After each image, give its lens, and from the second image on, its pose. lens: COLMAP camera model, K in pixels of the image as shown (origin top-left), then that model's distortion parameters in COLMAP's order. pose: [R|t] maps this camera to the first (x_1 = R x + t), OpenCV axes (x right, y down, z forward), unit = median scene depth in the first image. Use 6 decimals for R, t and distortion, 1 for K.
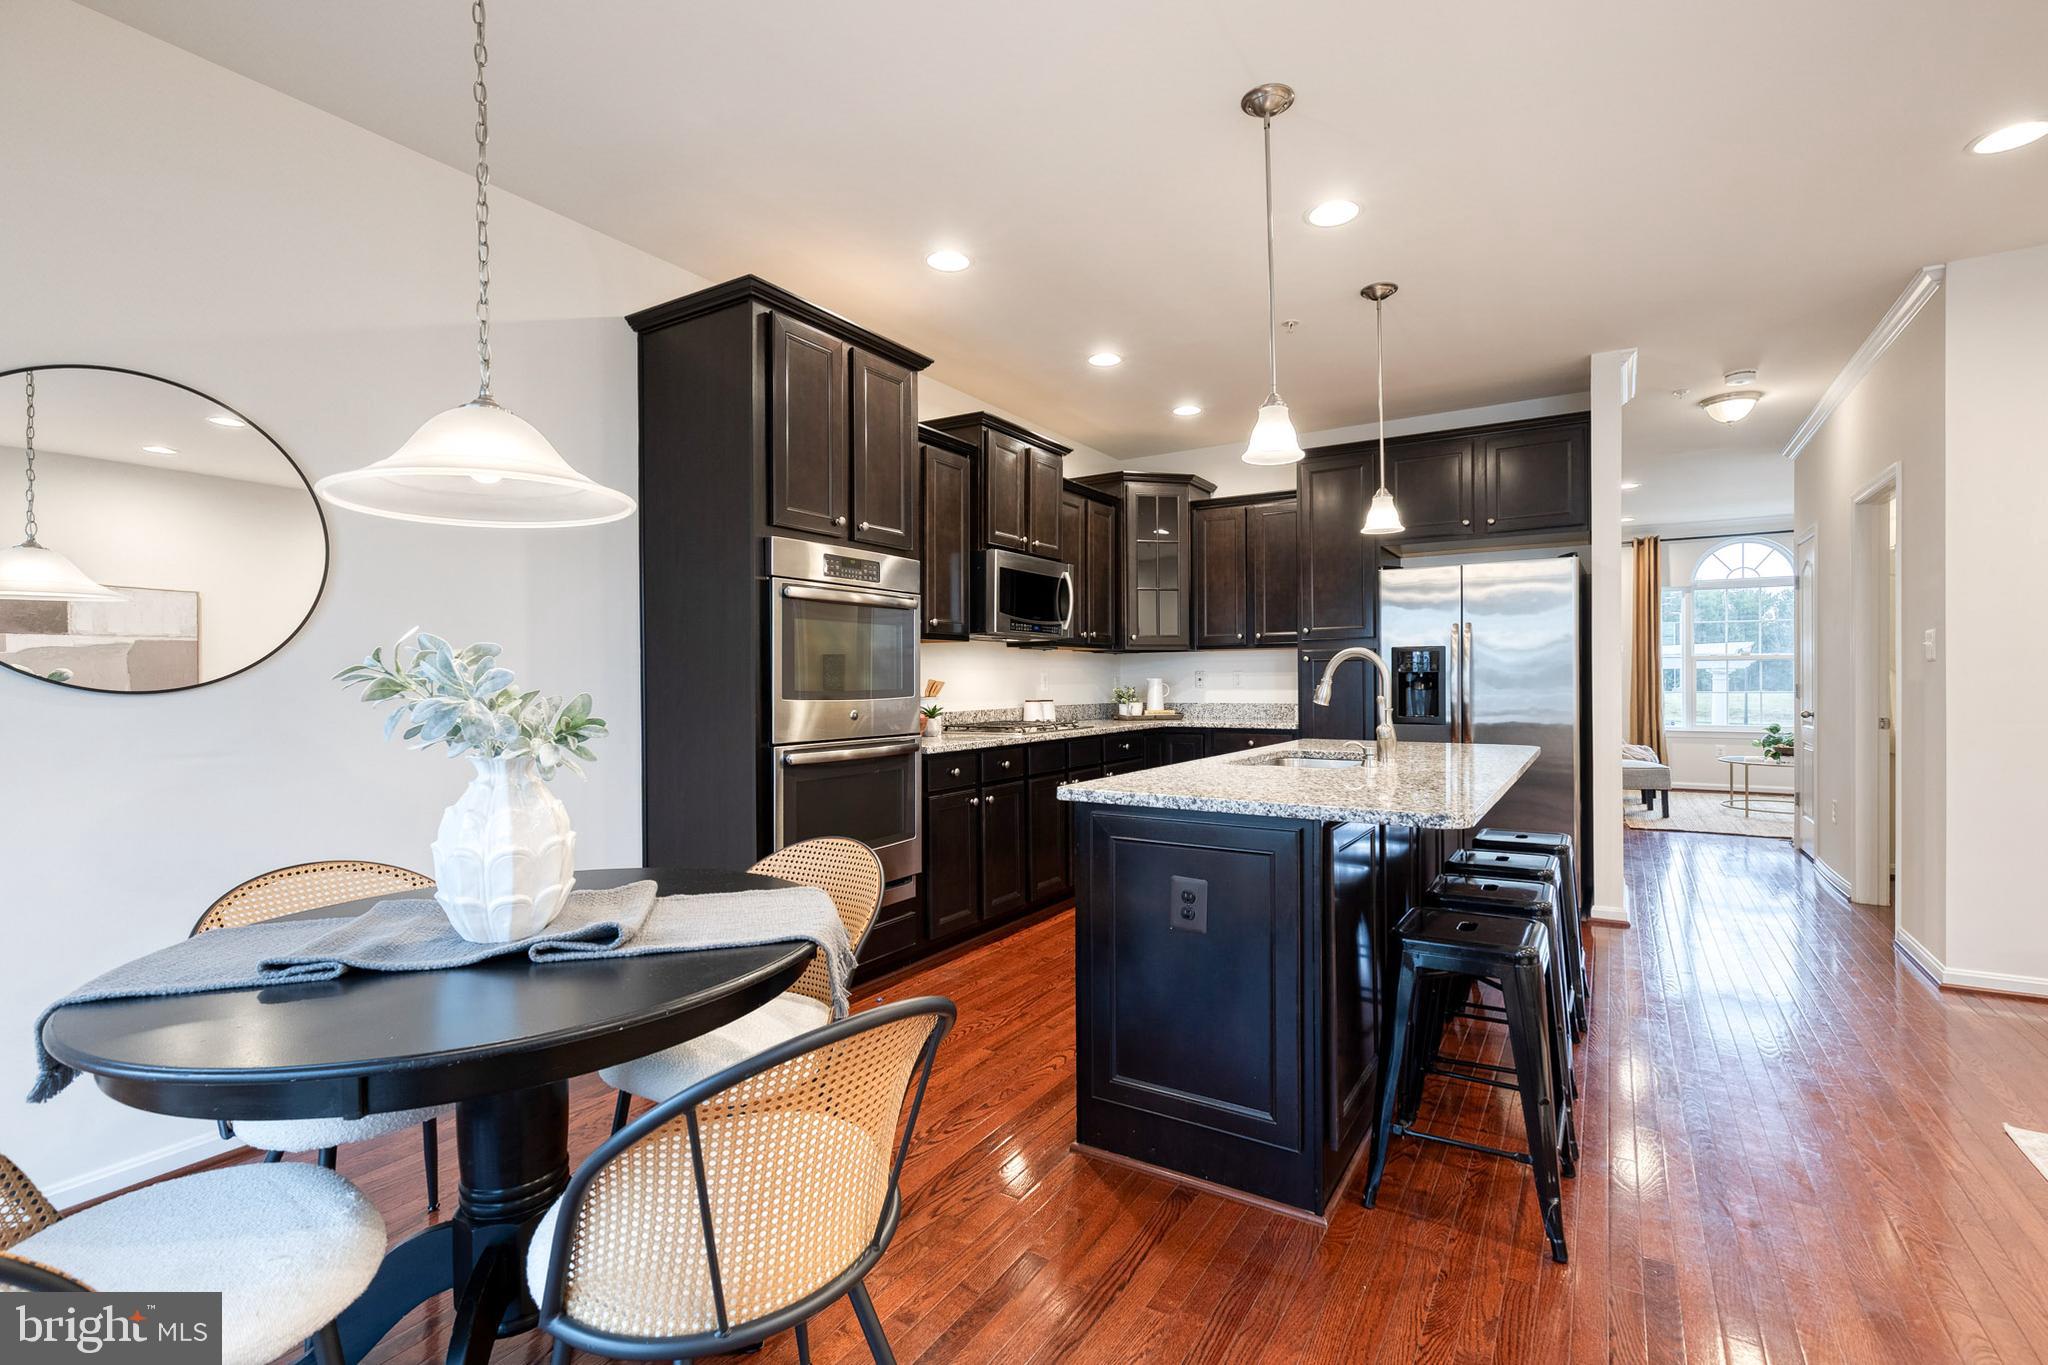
lens RADIAL K [[932.4, 0, 1039.2], [0, 932.4, 680.8], [0, 0, 1]] dist [0.011913, -0.000840]
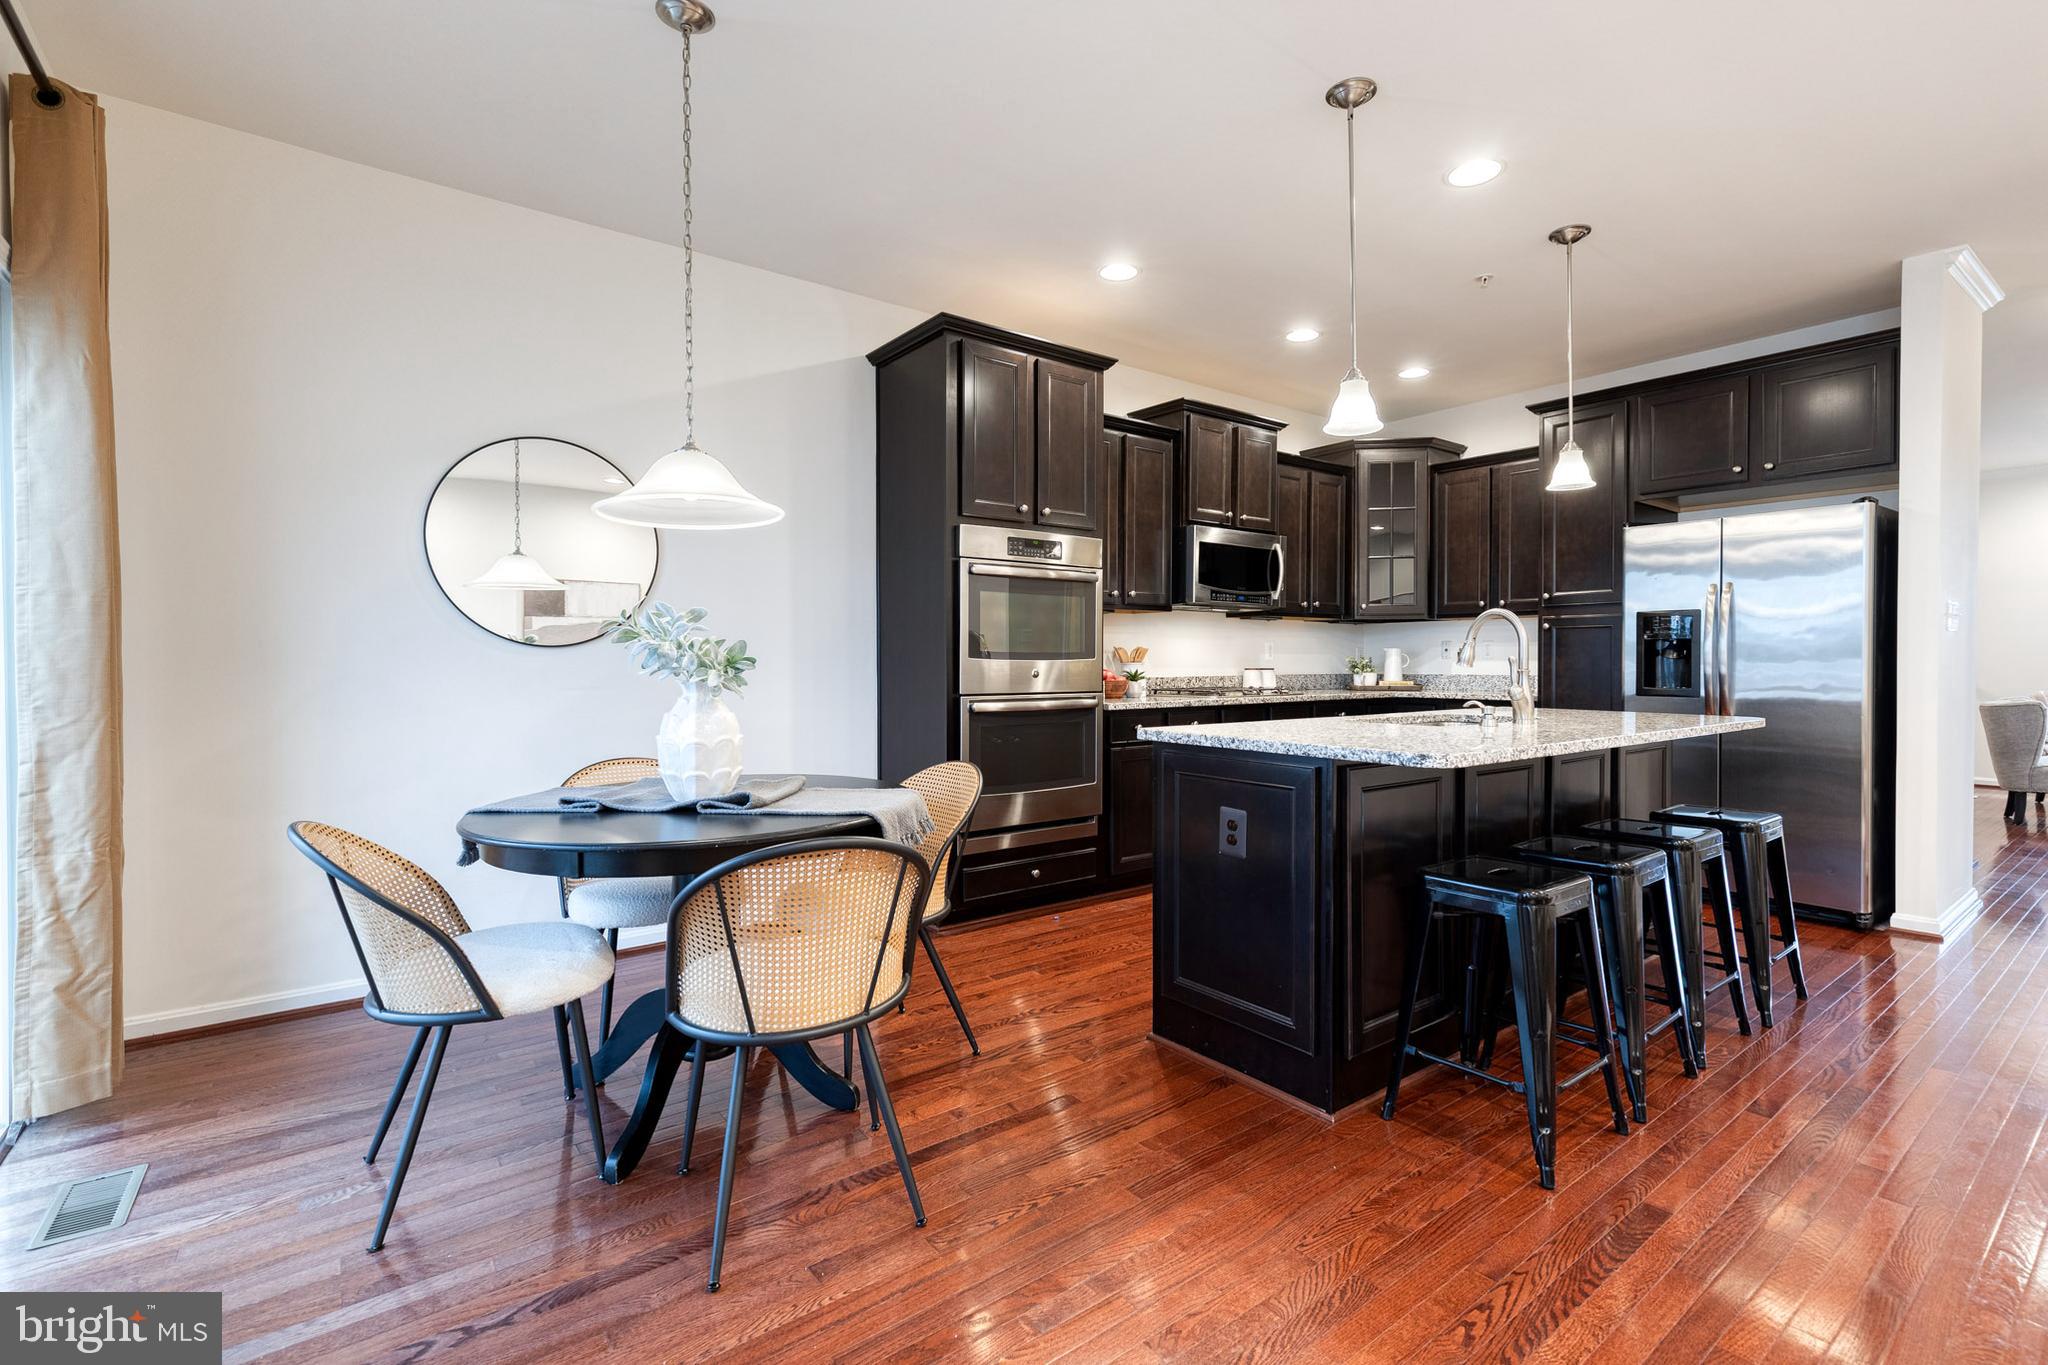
lens RADIAL K [[932.4, 0, 1030.4], [0, 932.4, 670.1], [0, 0, 1]] dist [0.011913, -0.000840]
pose [[0.932589, 0.009740, -0.360810, 0.169676], [-0.005873, 0.999913, 0.011813, 0.014897], [0.360893, -0.008898, 0.932565, -0.075635]]
